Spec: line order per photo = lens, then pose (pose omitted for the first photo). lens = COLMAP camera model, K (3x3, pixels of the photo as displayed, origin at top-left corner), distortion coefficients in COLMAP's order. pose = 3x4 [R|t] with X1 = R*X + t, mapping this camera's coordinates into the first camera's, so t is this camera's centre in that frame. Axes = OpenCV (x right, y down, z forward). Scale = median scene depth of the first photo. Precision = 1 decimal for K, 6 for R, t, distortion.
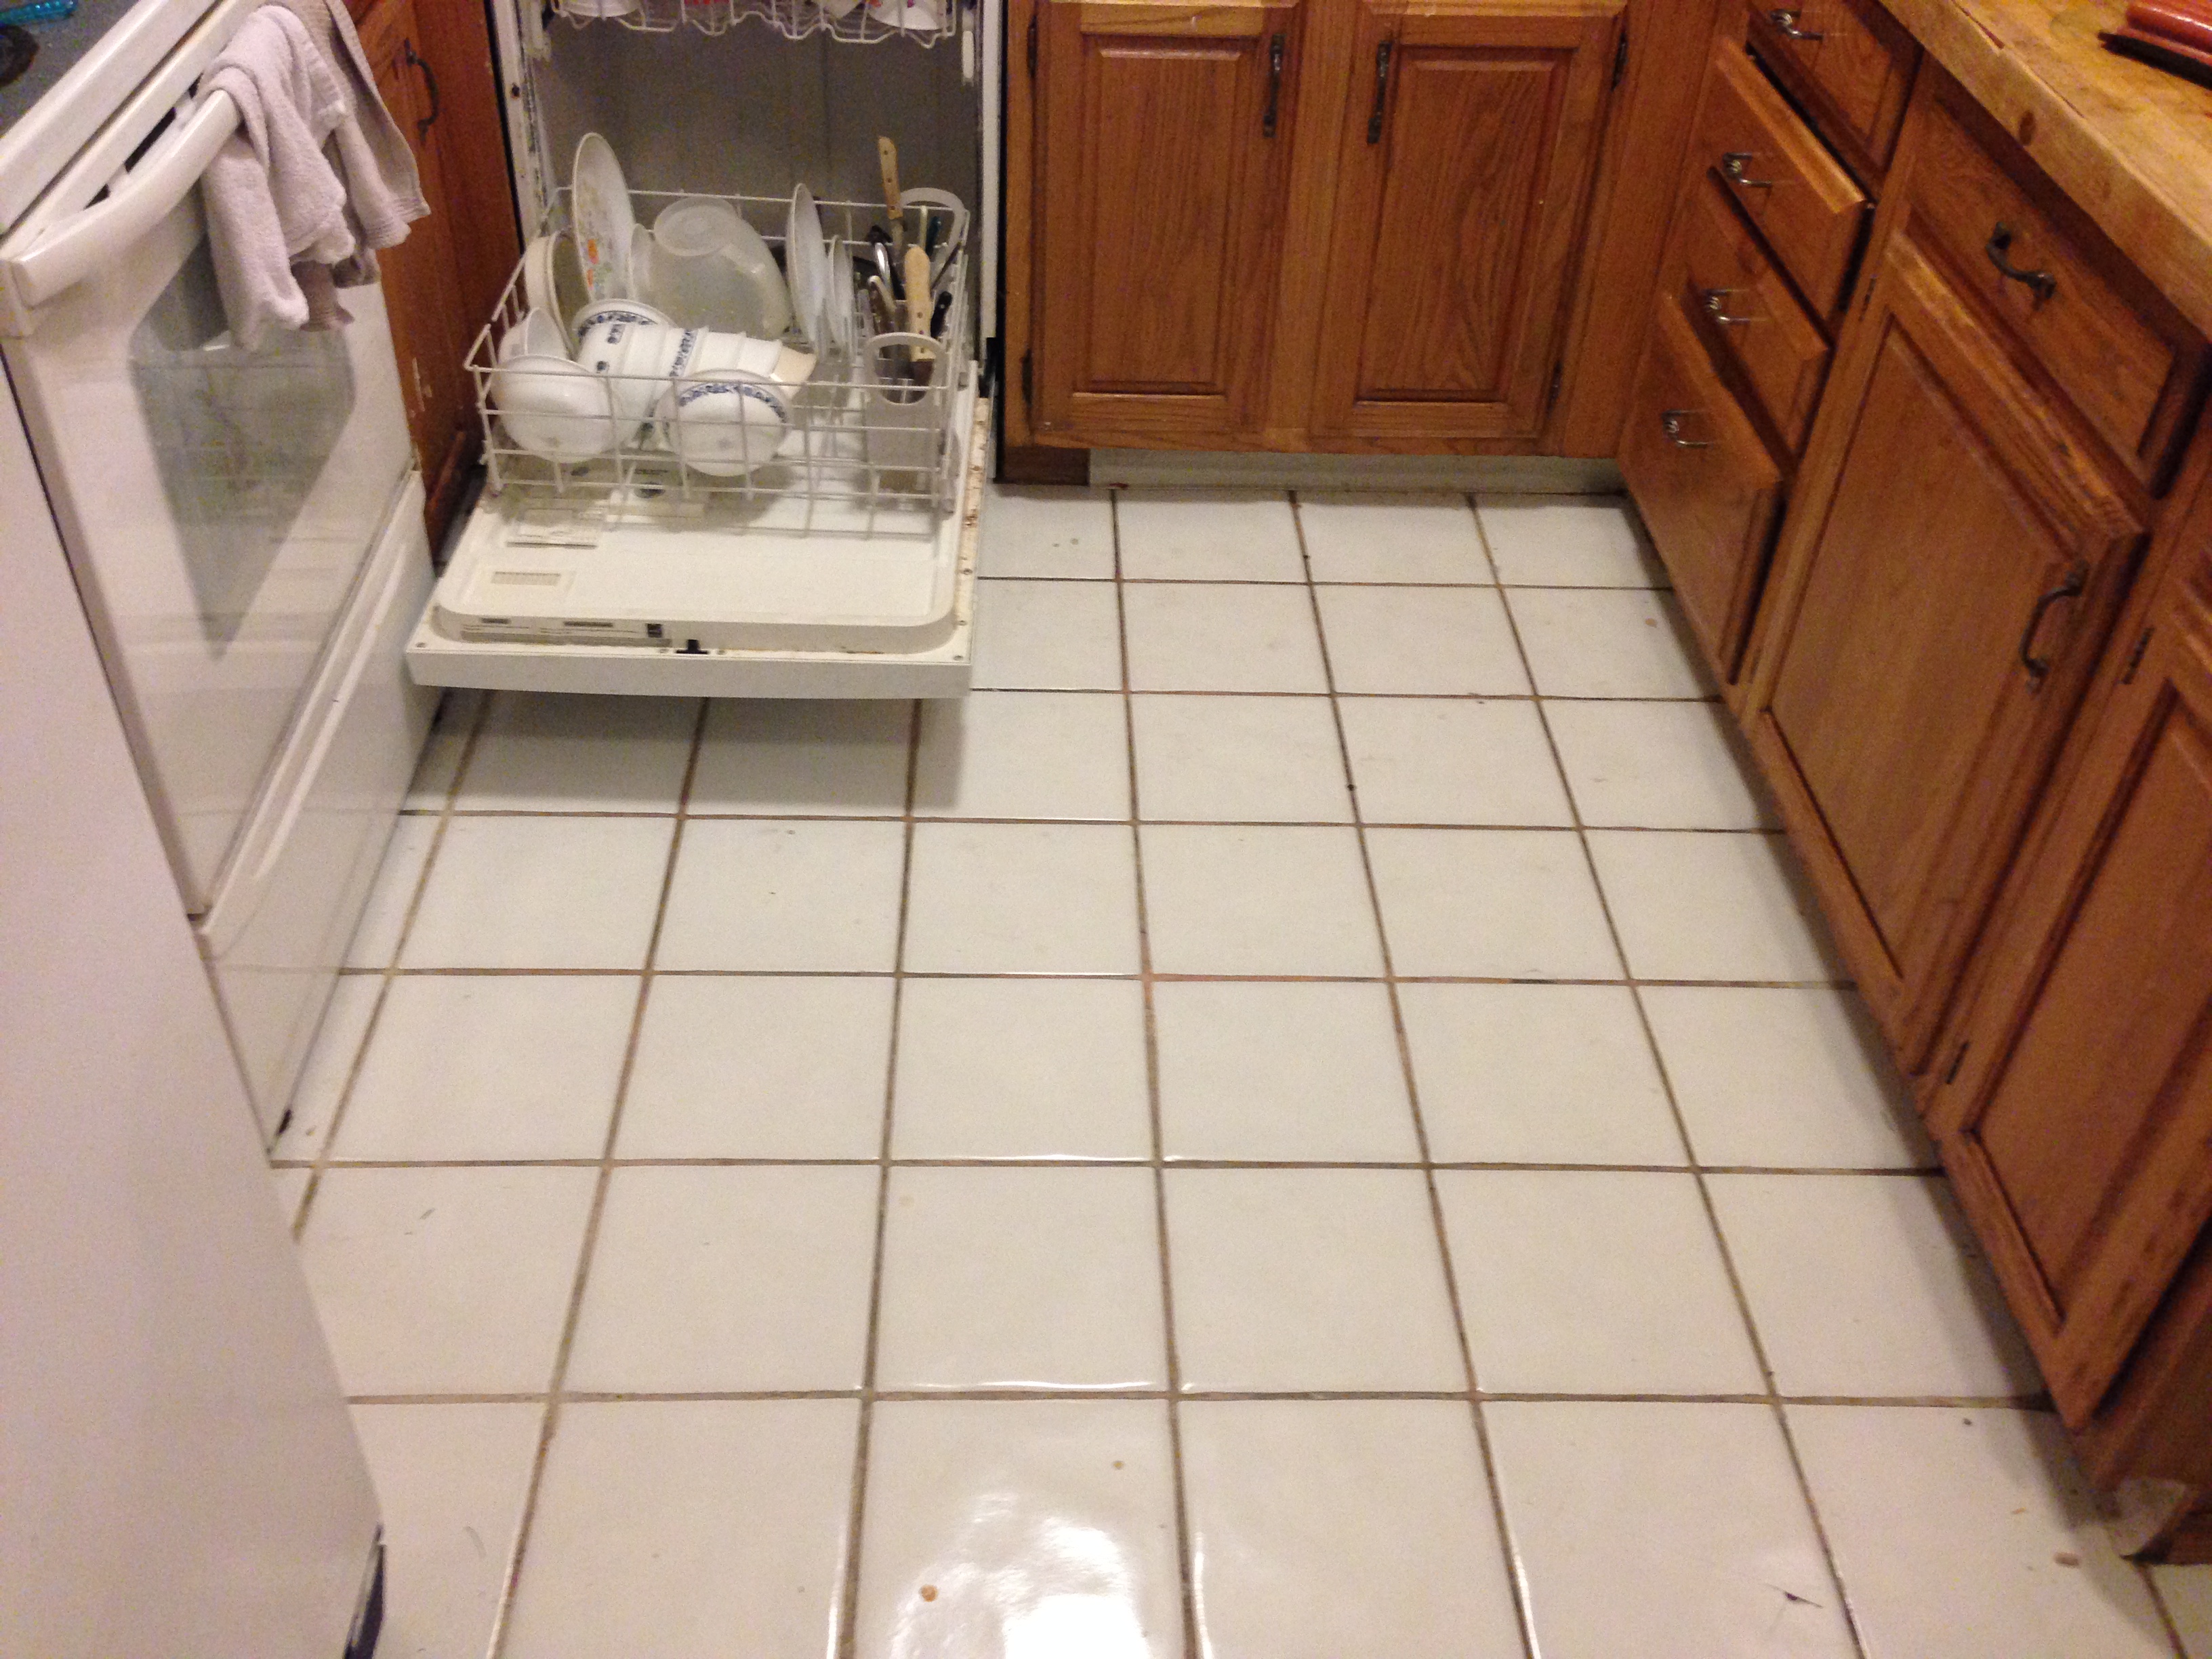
lens RADIAL K [[2028.6, 0, 1106.0], [0, 2028.6, 829.5], [0, 0, 1]] dist [0.168665, -0.290644]
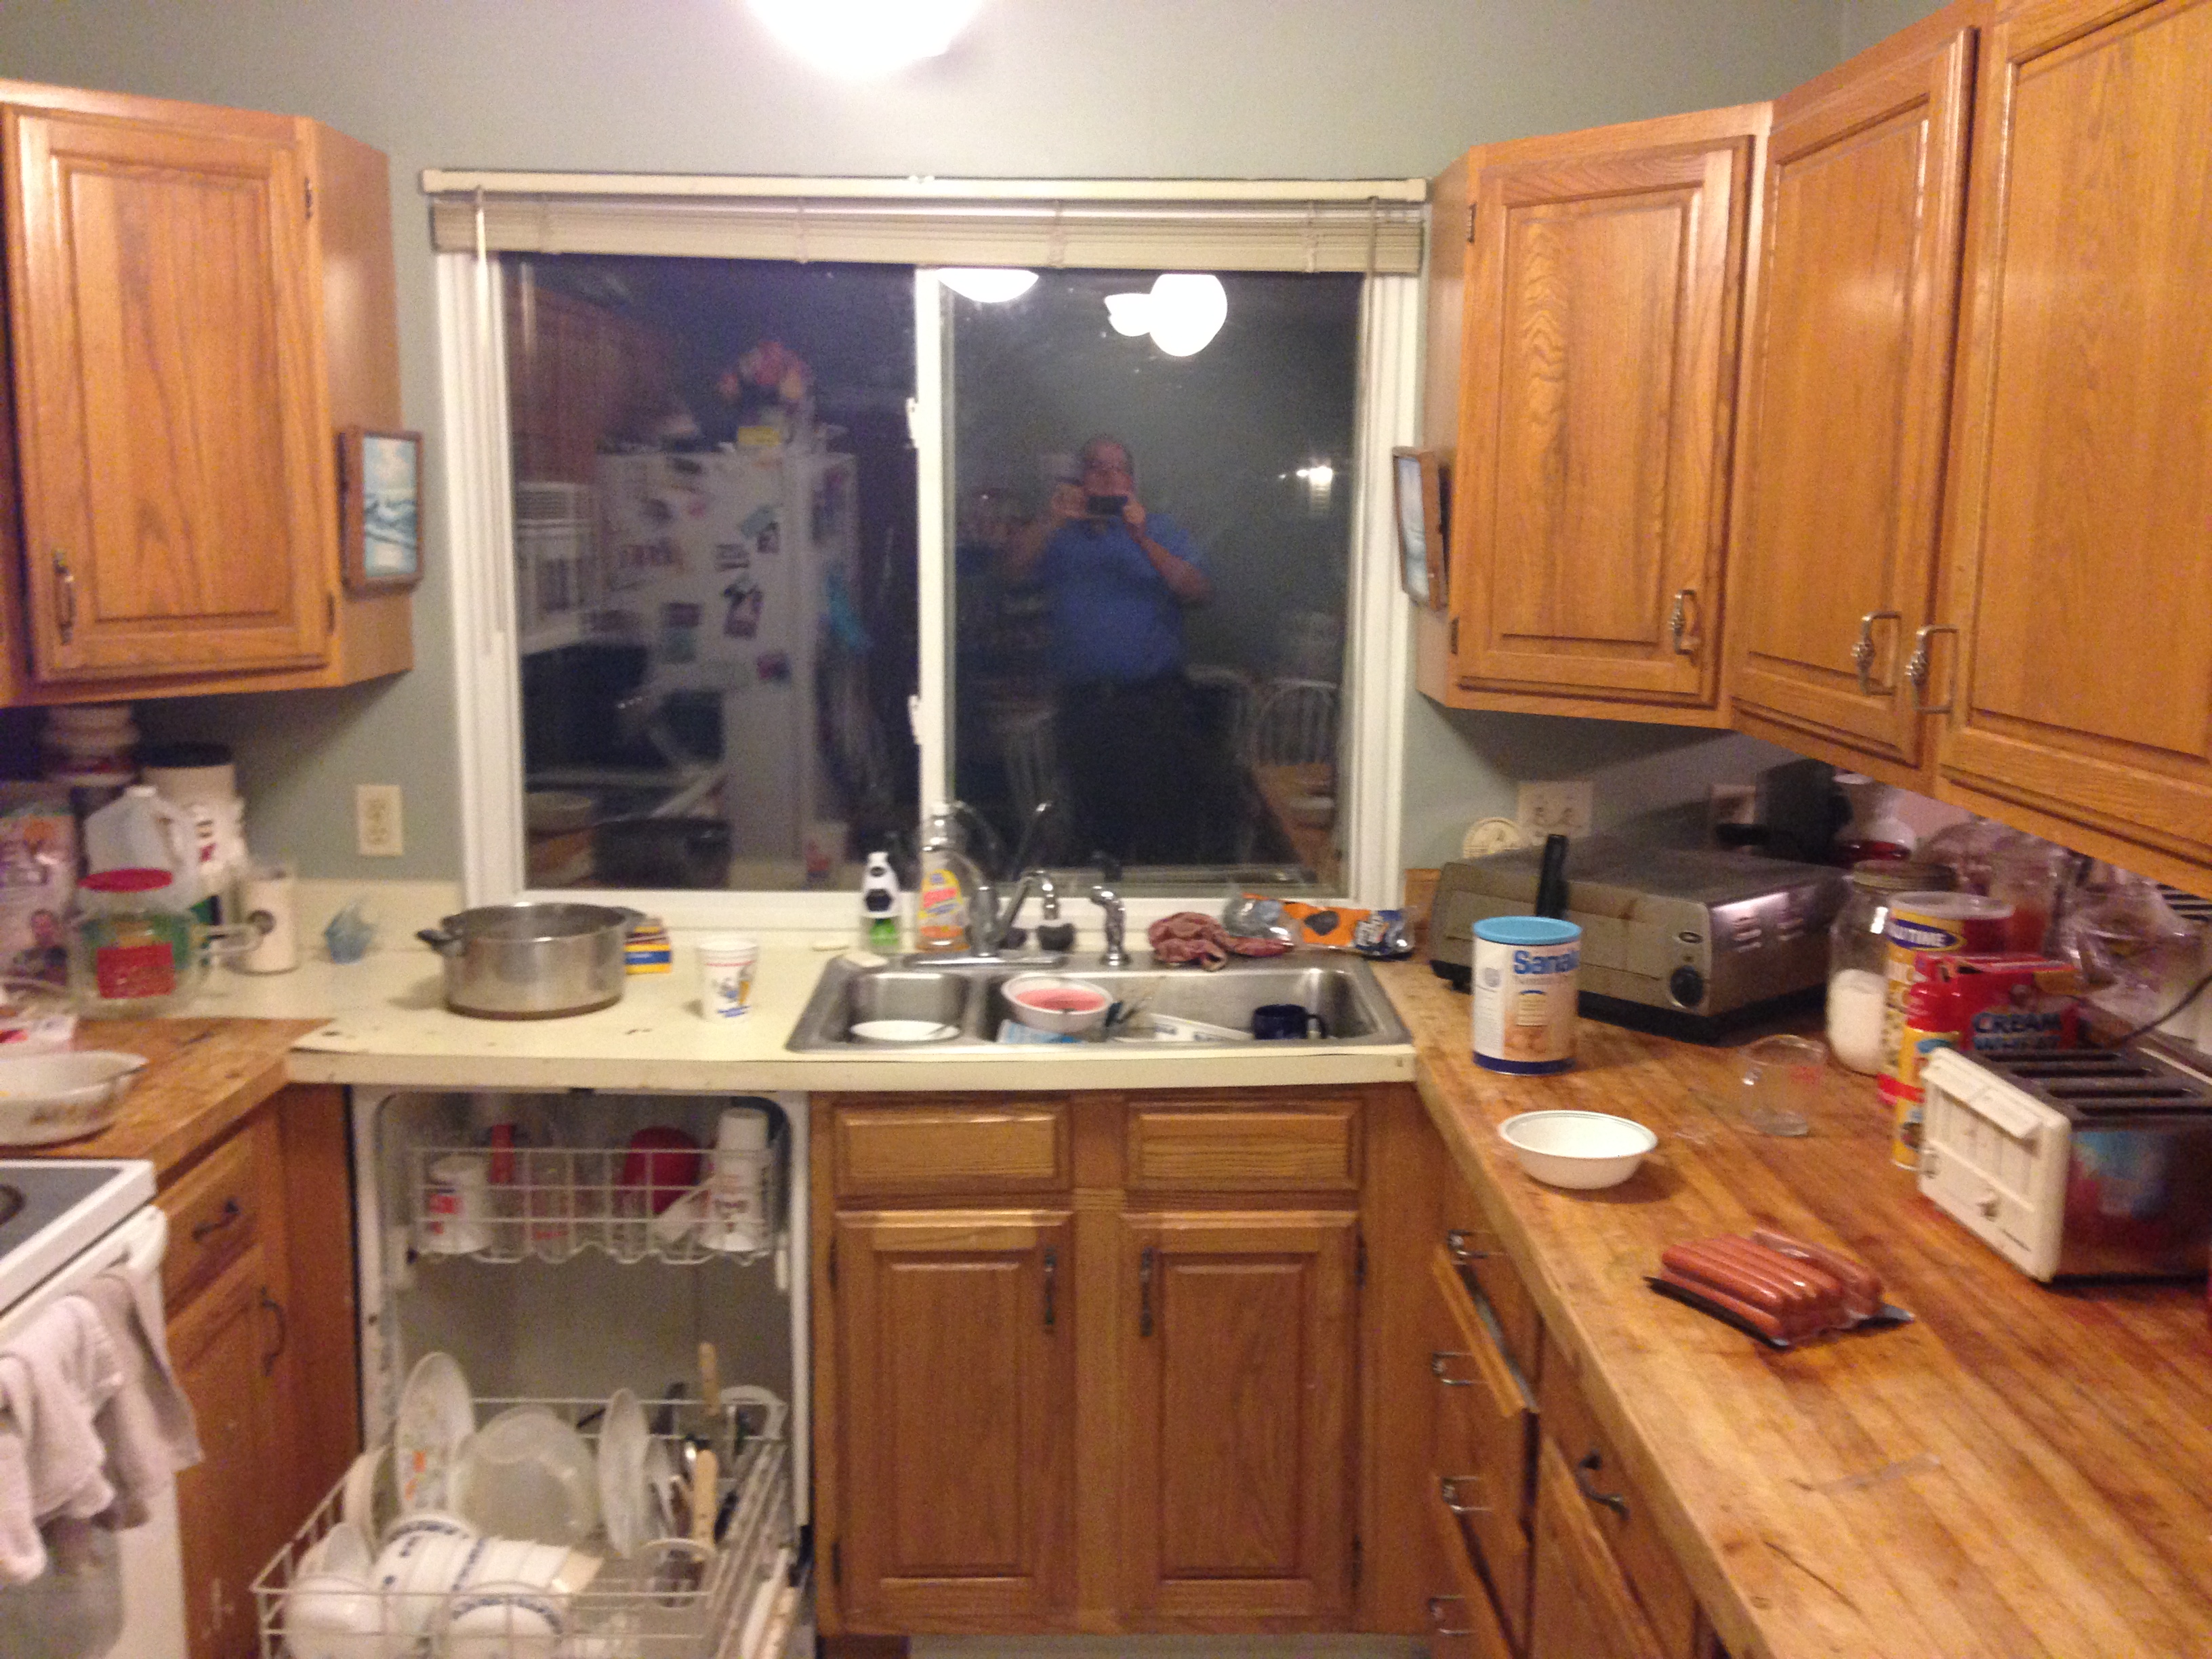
lens RADIAL K [[2039.9, 0, 1106.0], [0, 2039.9, 829.5], [0, 0, 1]] dist [0.121584, -0.221020]
pose [[0.999084, -0.033863, -0.026161, 0.153843], [0.016254, 0.865855, -0.500031, -0.023805], [0.039584, 0.499147, 0.865613, -0.079218]]
